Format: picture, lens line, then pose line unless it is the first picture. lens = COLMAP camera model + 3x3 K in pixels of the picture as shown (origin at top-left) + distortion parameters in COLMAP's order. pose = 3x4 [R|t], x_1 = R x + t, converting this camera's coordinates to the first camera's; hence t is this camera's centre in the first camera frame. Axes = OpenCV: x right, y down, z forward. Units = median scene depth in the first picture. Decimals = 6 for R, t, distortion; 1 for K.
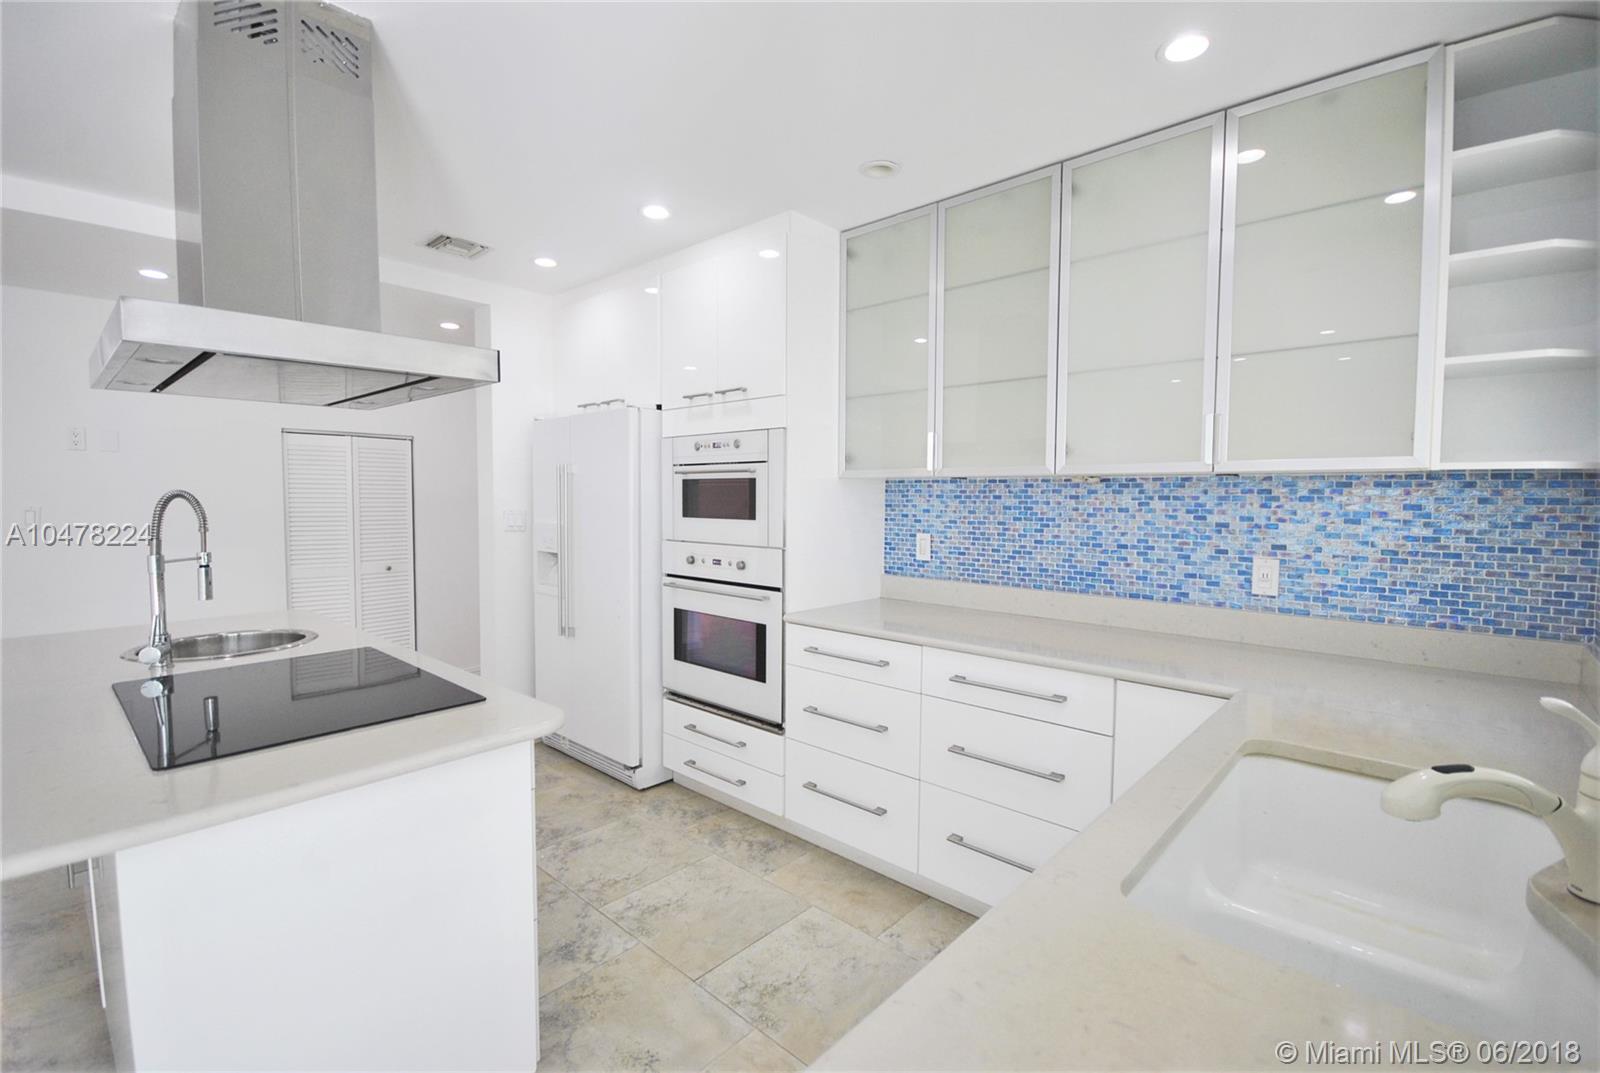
lens RADIAL K [[720.7, 0, 804.4], [0, 720.7, 525.5], [0, 0, 1]] dist [-0.001910, -0.003310]
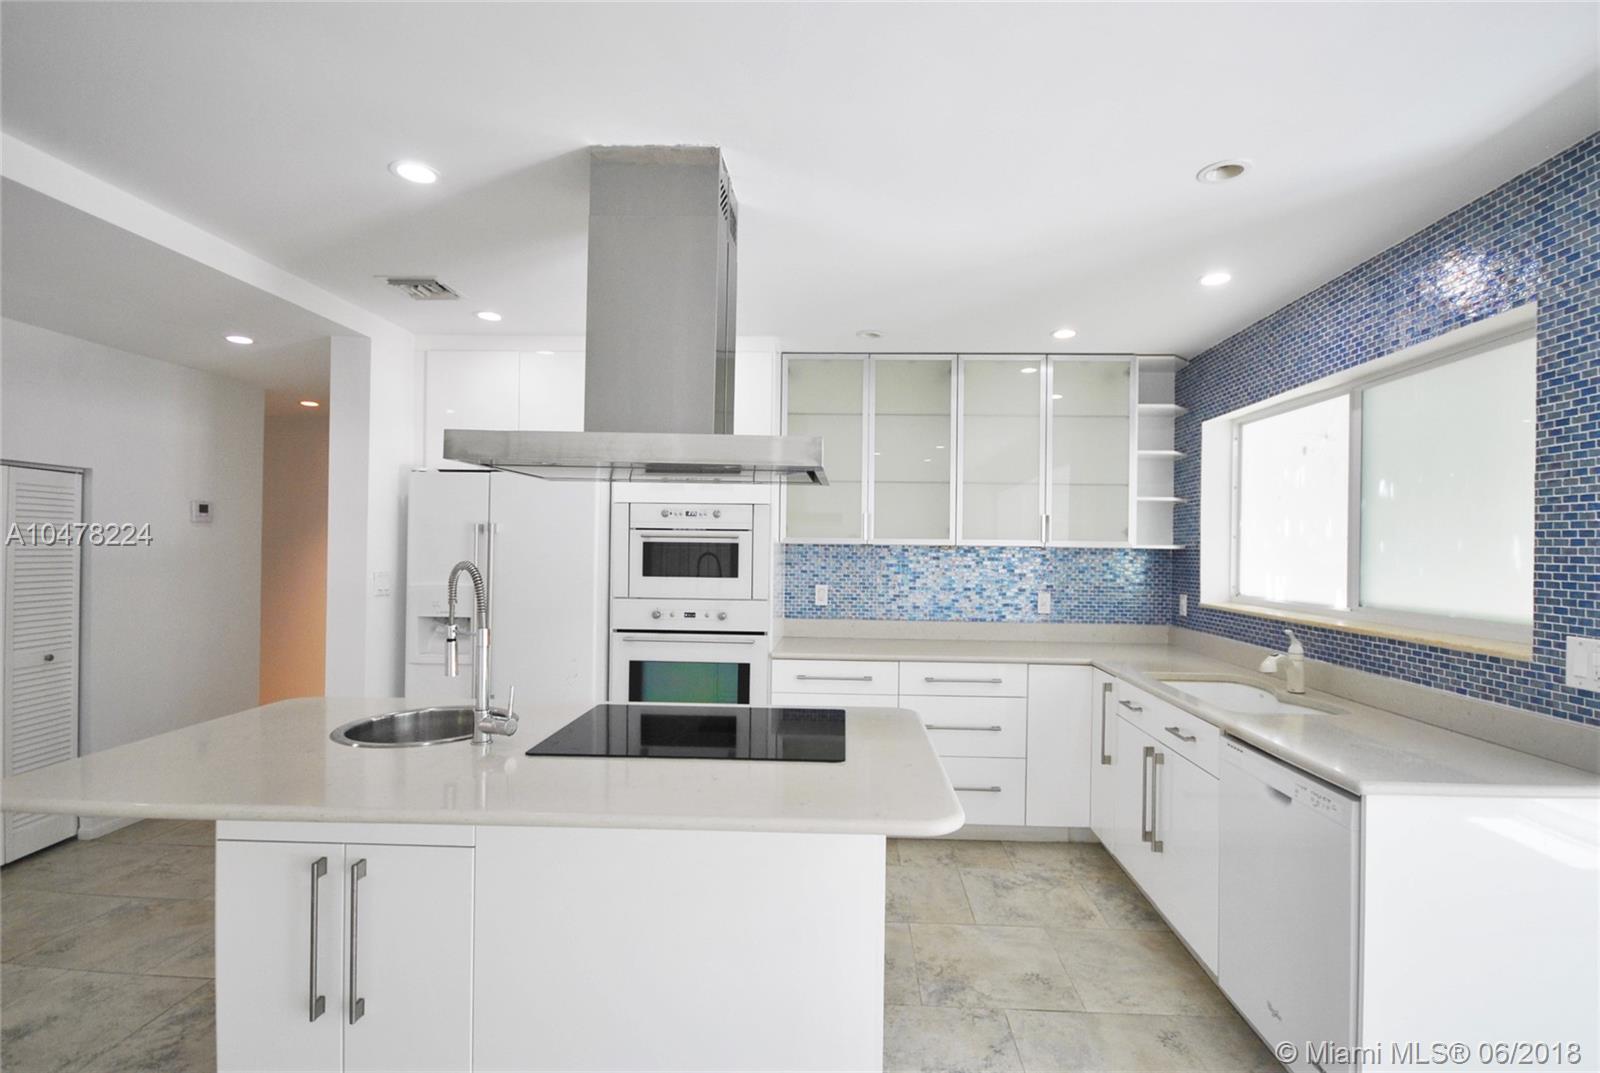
lens RADIAL K [[720.7, 0, 814.0], [0, 720.7, 541.3], [0, 0, 1]] dist [-0.001910, -0.003310]
pose [[0.762910, 0.010238, 0.646423, -0.838485], [0.018914, 0.999093, -0.038146, -0.022451], [-0.646228, 0.041328, 0.762025, -0.010050]]
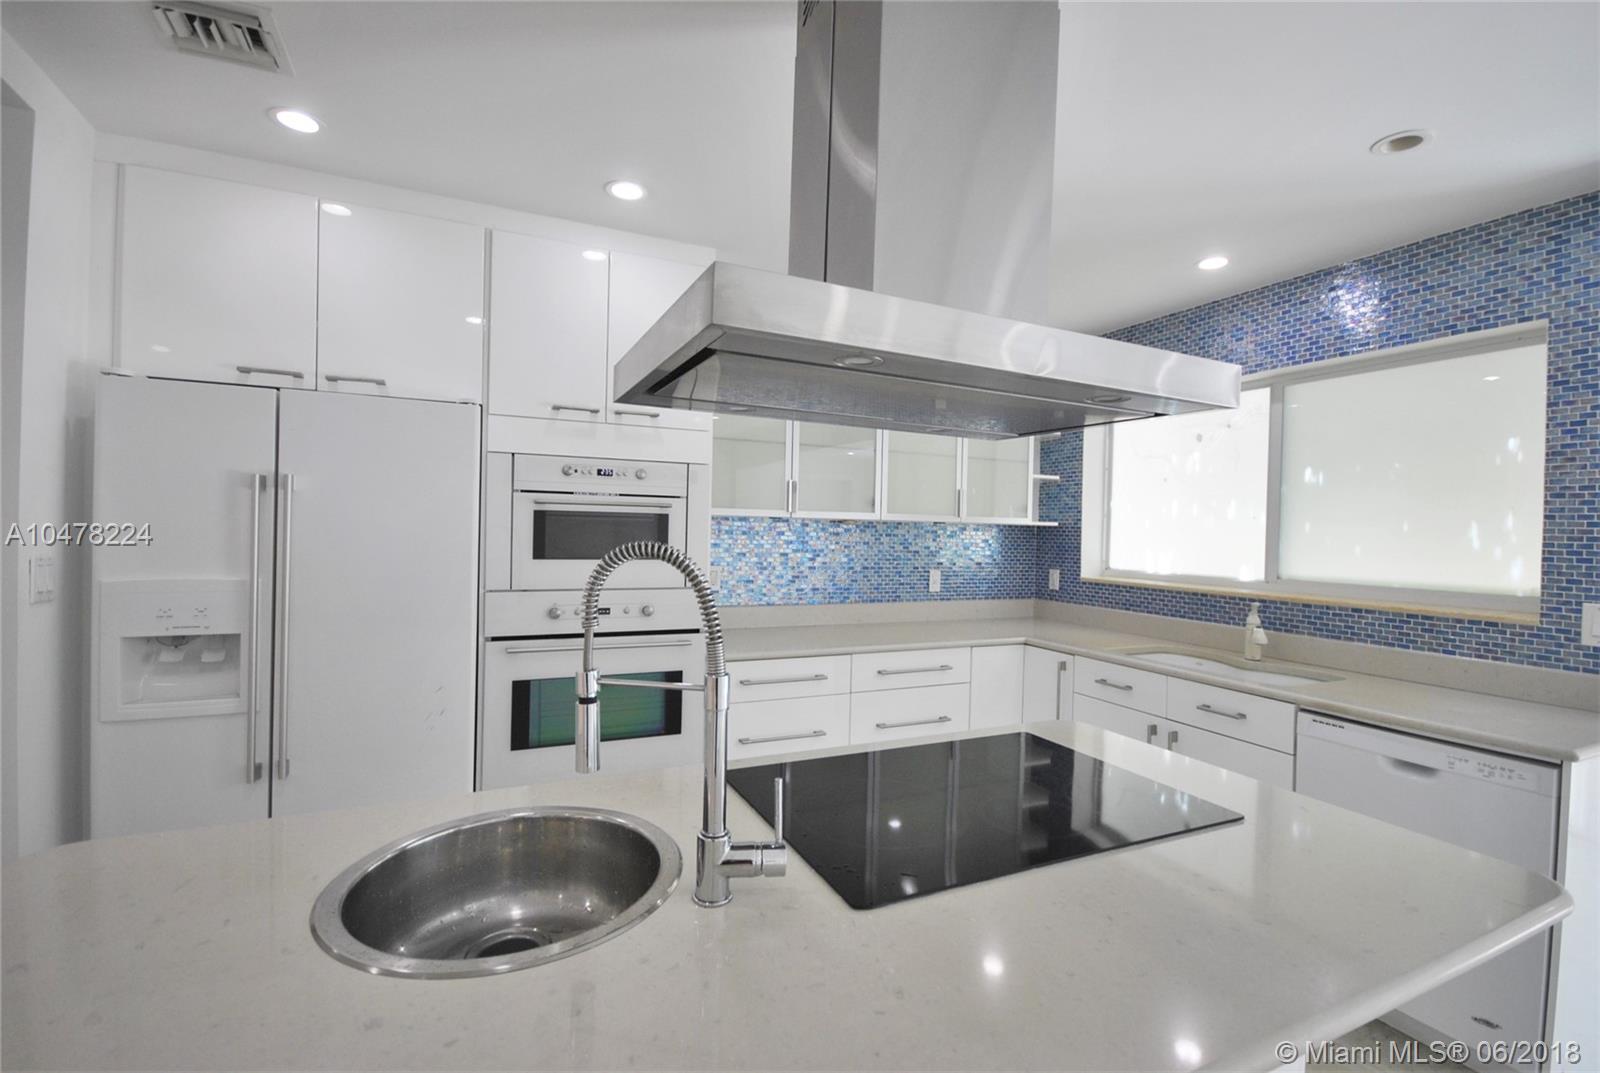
lens RADIAL K [[720.7, 0, 793.2], [0, 720.7, 529.6], [0, 0, 1]] dist [-0.001910, -0.003310]
pose [[0.388101, 0.000309, 0.921617, -0.946296], [0.019730, 0.999768, -0.008644, -0.038458], [-0.921406, 0.021539, 0.388005, 0.549484]]
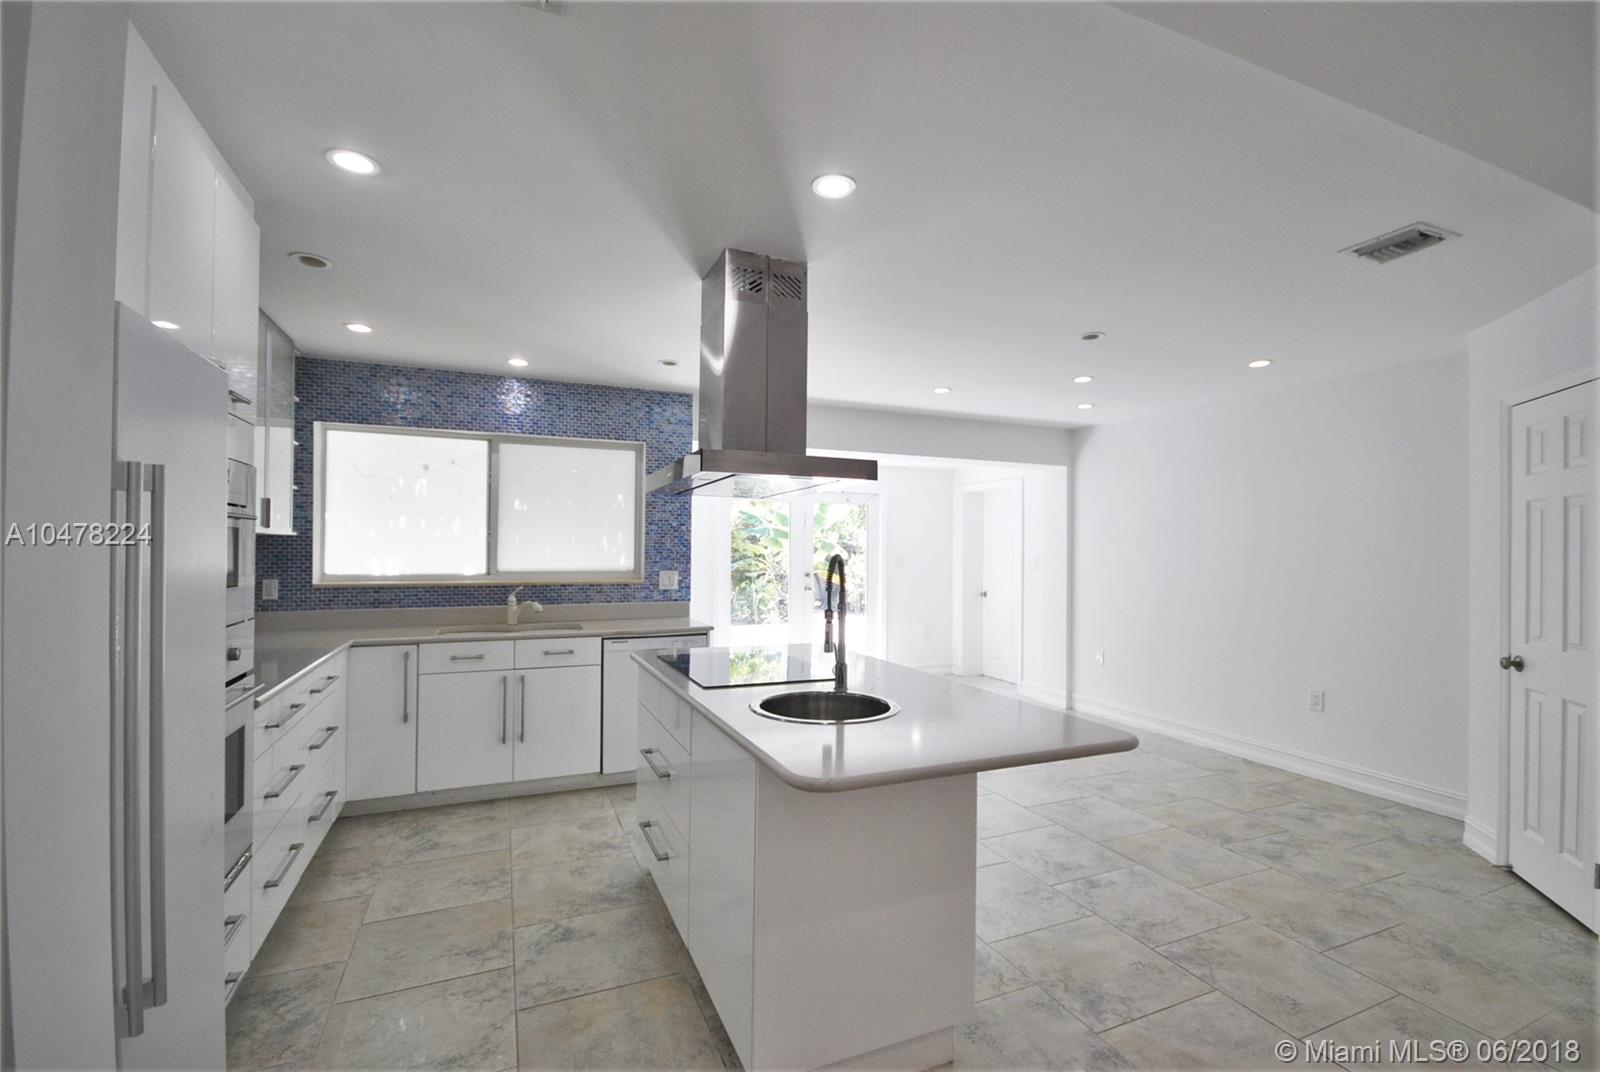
lens RADIAL K [[720.7, 0, 814.1], [0, 720.7, 543.3], [0, 0, 1]] dist [-0.001910, -0.003310]
pose [[-0.914415, -0.013374, 0.404556, -0.974139], [0.002599, 0.999239, 0.038908, -0.088221], [-0.404769, 0.036629, -0.913685, 1.568853]]
